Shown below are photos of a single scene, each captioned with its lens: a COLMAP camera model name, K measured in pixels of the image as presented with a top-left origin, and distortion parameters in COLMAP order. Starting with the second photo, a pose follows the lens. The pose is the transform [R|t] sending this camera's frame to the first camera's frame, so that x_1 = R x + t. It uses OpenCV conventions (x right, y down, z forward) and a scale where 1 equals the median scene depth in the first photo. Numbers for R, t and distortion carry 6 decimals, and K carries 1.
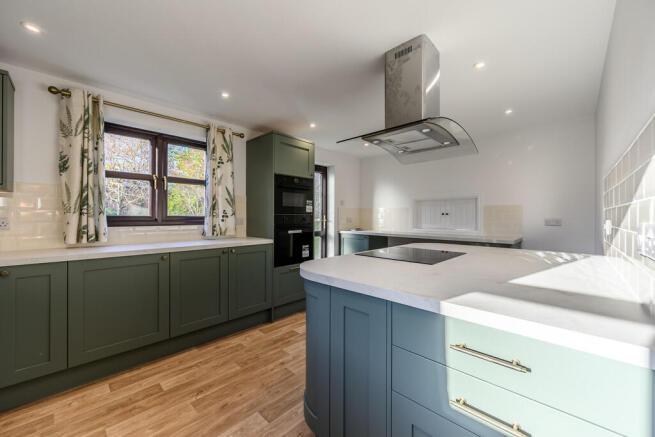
lens RADIAL K [[256.9, 0, 326.5], [0, 256.9, 216.0], [0, 0, 1]] dist [-0.000299, 0.000024]
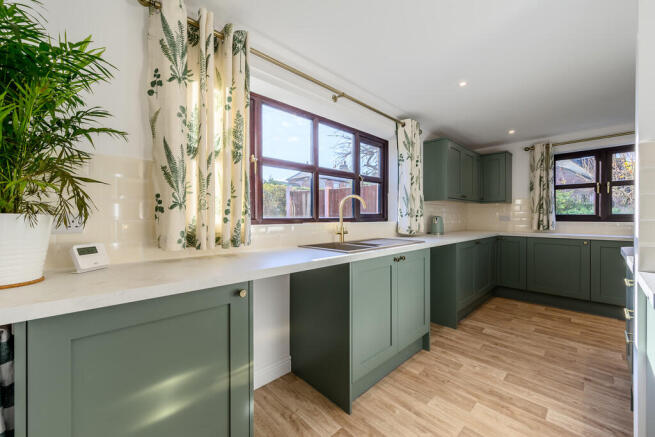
lens RADIAL K [[257.1, 0, 329.3], [0, 257.1, 218.8], [0, 0, 1]] dist [-0.000350, -0.000042]
pose [[-0.033266, 0.004769, -0.999435, 0.675547], [0.001783, 0.999987, 0.004712, 0.014349], [0.999445, -0.001625, -0.033274, -0.306970]]
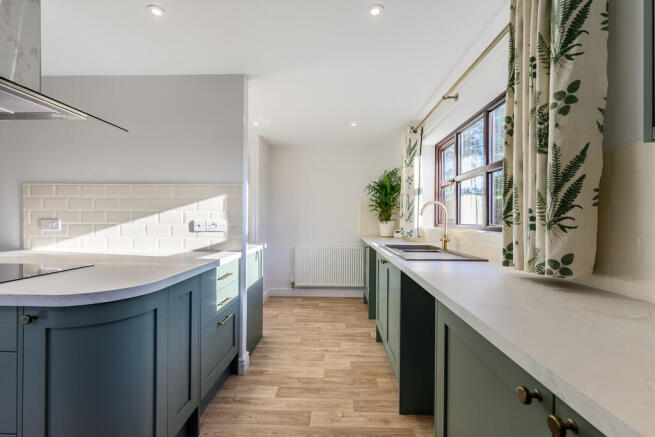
lens RADIAL K [[286.6, 0, 329.2], [0, 286.6, 218.7], [0, 0, 1]] dist [0.000162, -0.000618]
pose [[-0.678155, -0.004290, 0.734906, -0.516849], [-0.007864, 0.999968, -0.001420, 0.001379], [-0.734876, -0.006742, -0.678168, 0.542712]]
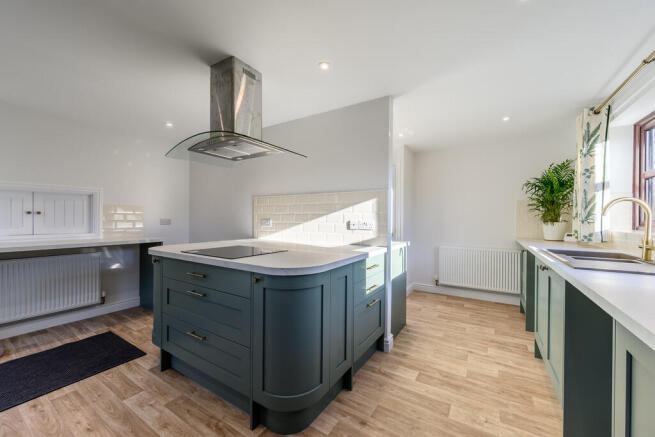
lens RADIAL K [[257.1, 0, 329.3], [0, 257.1, 218.8], [0, 0, 1]] dist [-0.000350, -0.000042]
pose [[-0.209472, -0.004184, 0.977806, -0.544287], [-0.009497, 0.999952, 0.002244, 0.000419], [-0.977768, -0.008816, -0.209502, 0.539778]]
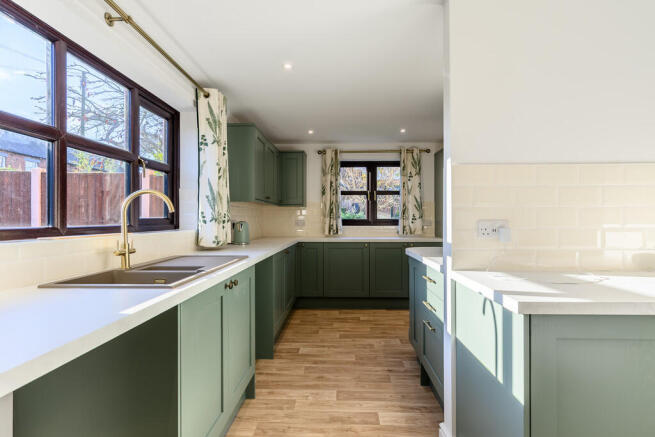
lens RADIAL K [[330.0, 0, 328.9], [0, 330.0, 218.9], [0, 0, 1]] dist [-0.001488, -0.000382]
pose [[0.670766, -0.004858, -0.741653, 0.571839], [0.003926, 0.999988, -0.003000, 0.003975], [0.741659, -0.000900, 0.670777, -0.422632]]
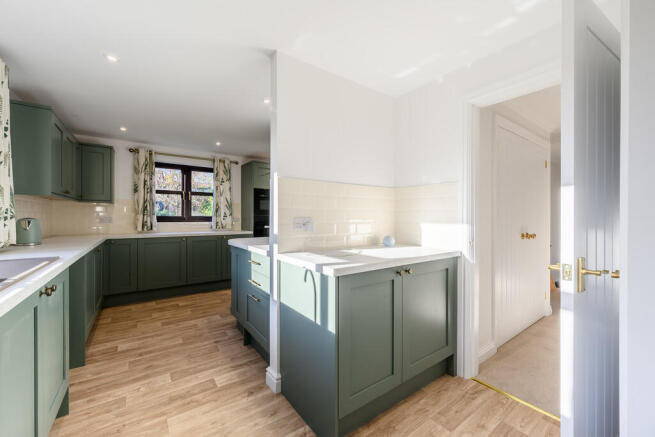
lens RADIAL K [[259.5, 0, 318.0], [0, 259.5, 217.6], [0, 0, 1]] dist [-0.000302, -0.000143]
pose [[0.981719, 0.001191, -0.190333, 0.500368], [-0.000546, 0.999994, 0.003441, 0.003816], [0.190336, -0.003275, 0.981714, -0.473127]]
